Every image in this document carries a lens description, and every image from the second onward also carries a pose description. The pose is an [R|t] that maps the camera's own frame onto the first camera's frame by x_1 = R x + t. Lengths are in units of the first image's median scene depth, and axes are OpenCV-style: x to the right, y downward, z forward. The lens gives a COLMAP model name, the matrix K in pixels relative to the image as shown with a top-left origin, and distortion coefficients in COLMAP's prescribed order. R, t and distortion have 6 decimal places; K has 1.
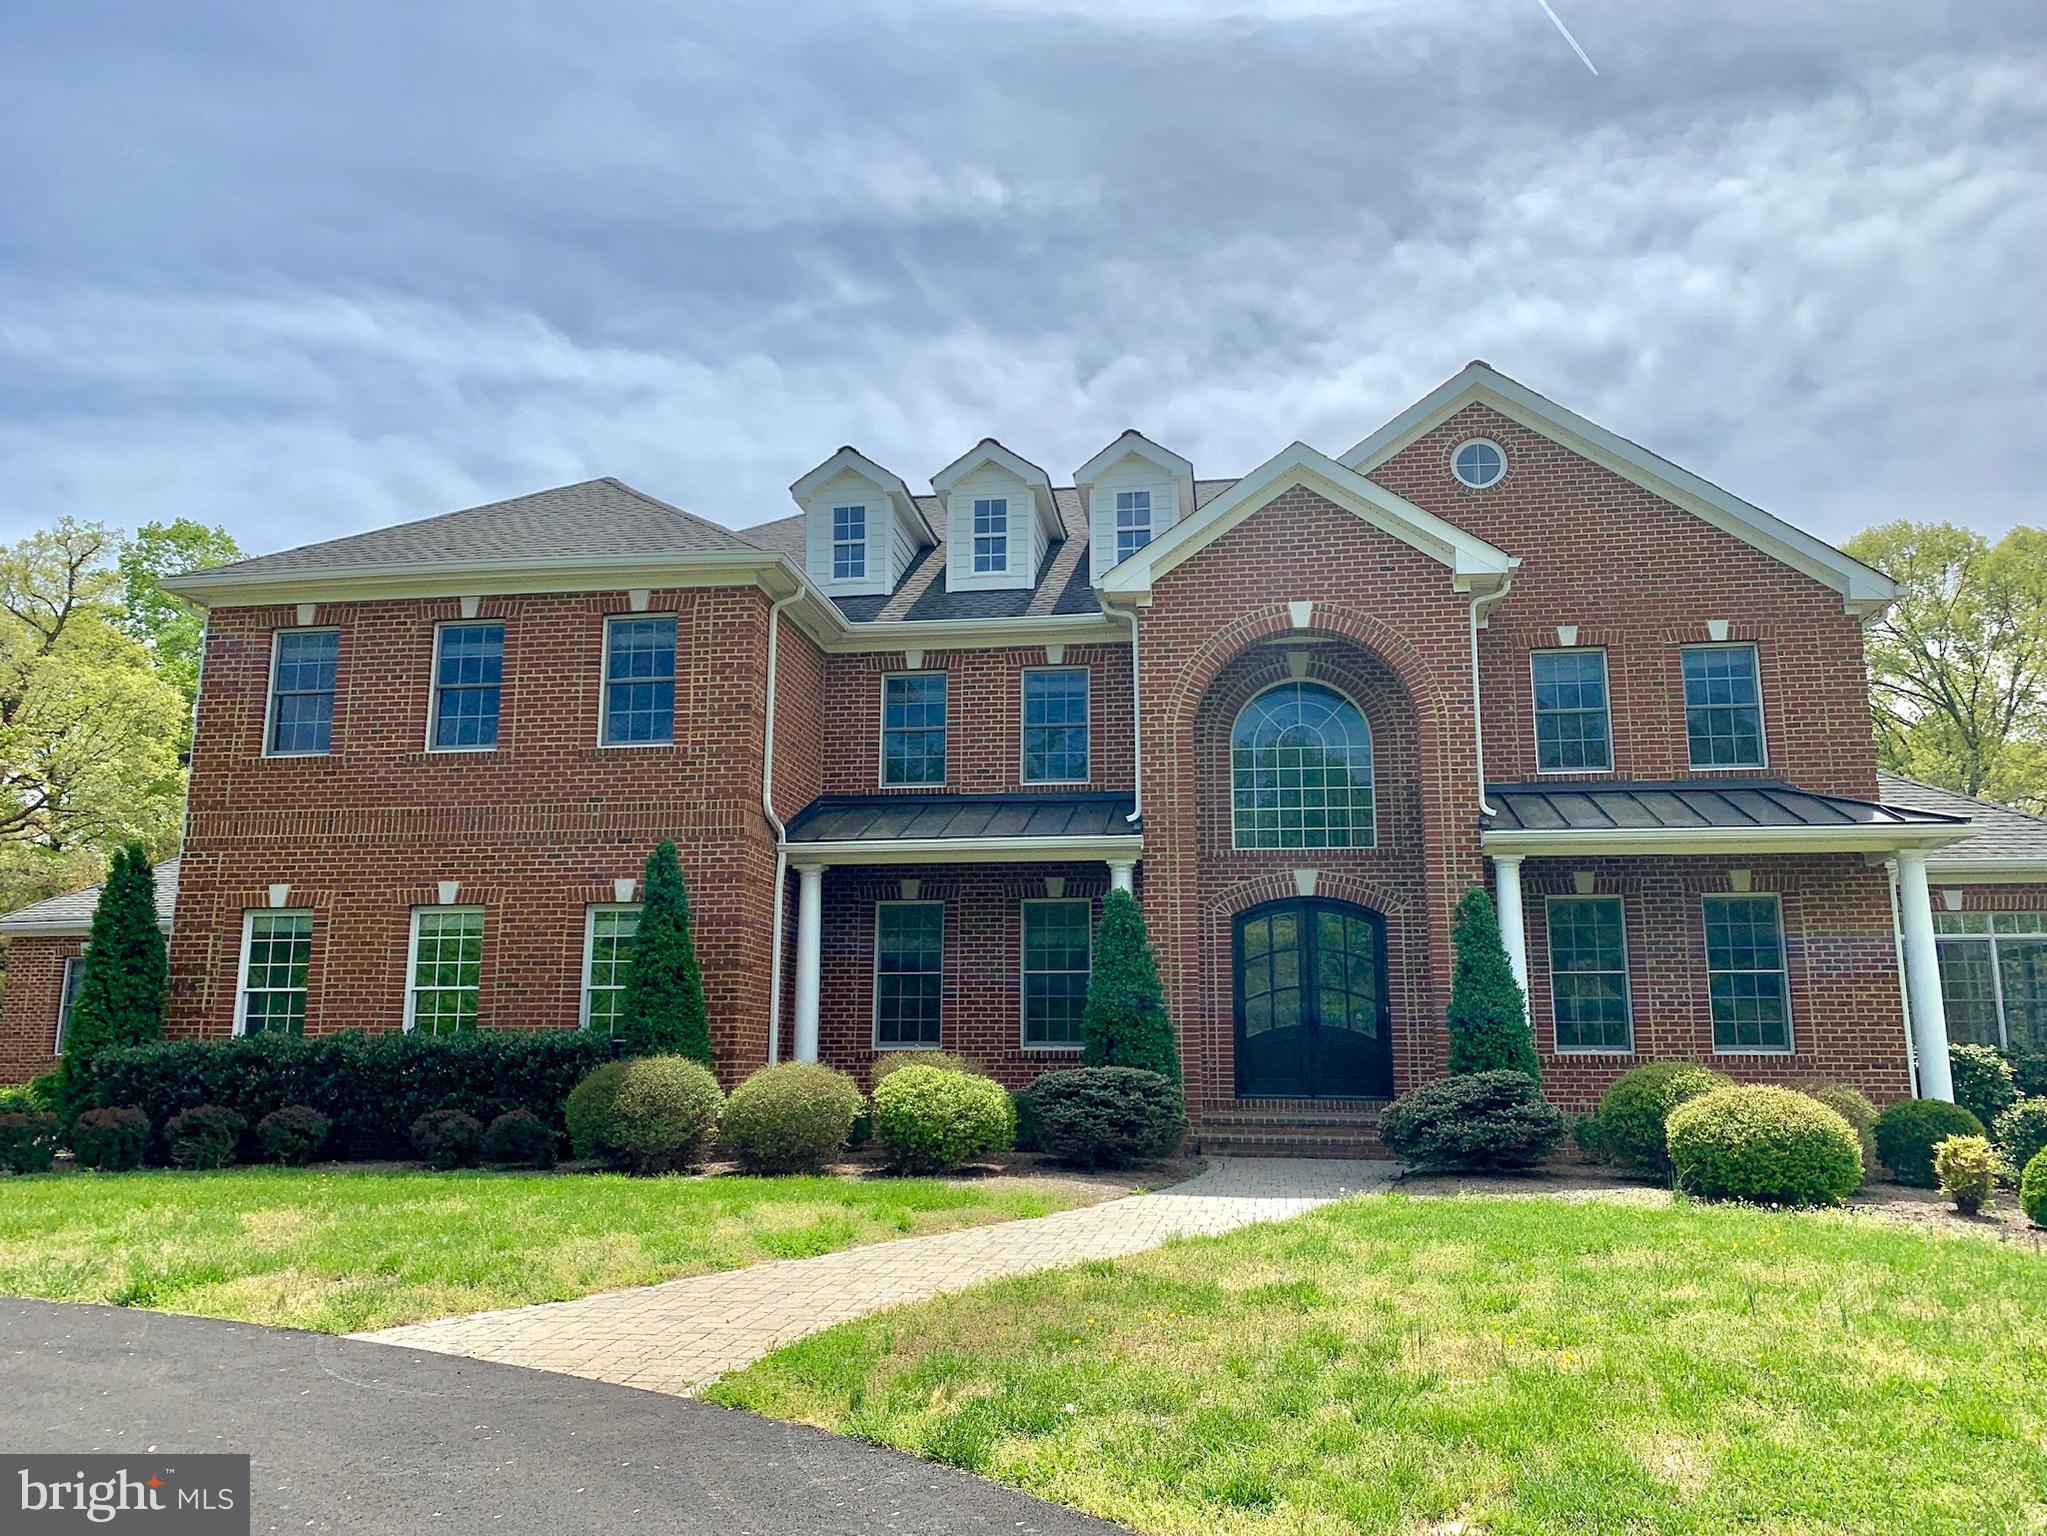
lens RADIAL K [[1567.3, 0, 1015.6], [0, 1567.3, 742.4], [0, 0, 1]] dist [0.069855, -0.117705]
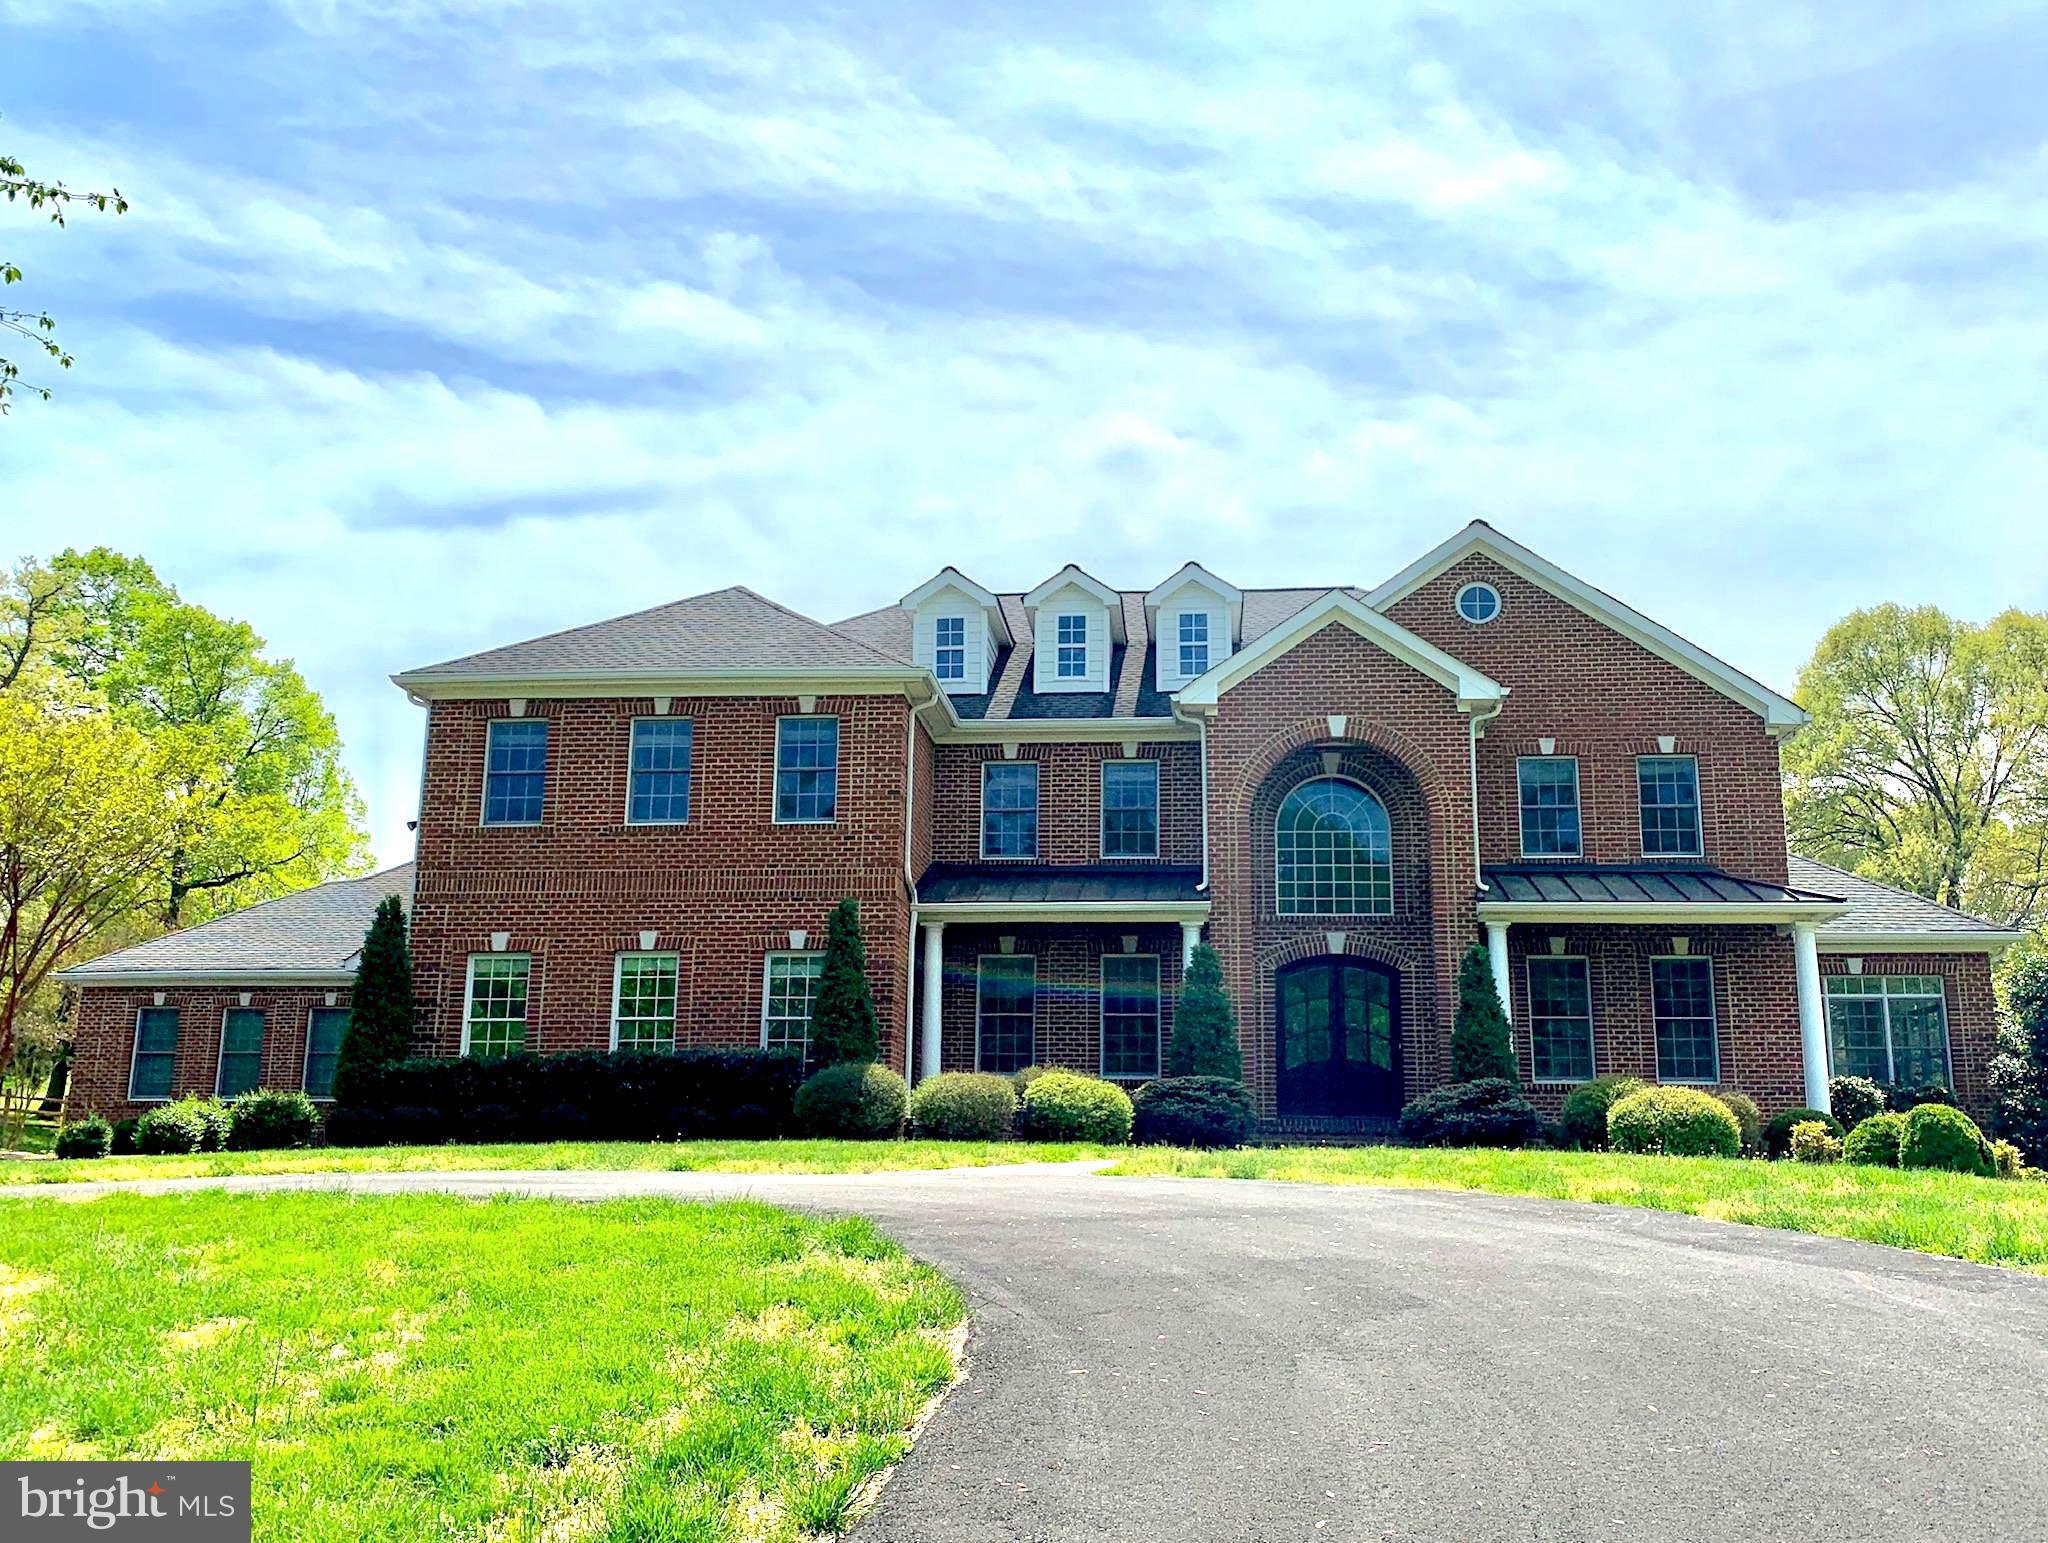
lens RADIAL K [[1867.8, 0, 1059.2], [0, 1867.8, 746.8], [0, 0, 1]] dist [0.089893, -0.010353]
pose [[0.997352, 0.020568, 0.069763, -0.140647], [-0.018757, 0.999472, -0.026517, -0.021329], [-0.070272, 0.025138, 0.997211, -0.461614]]
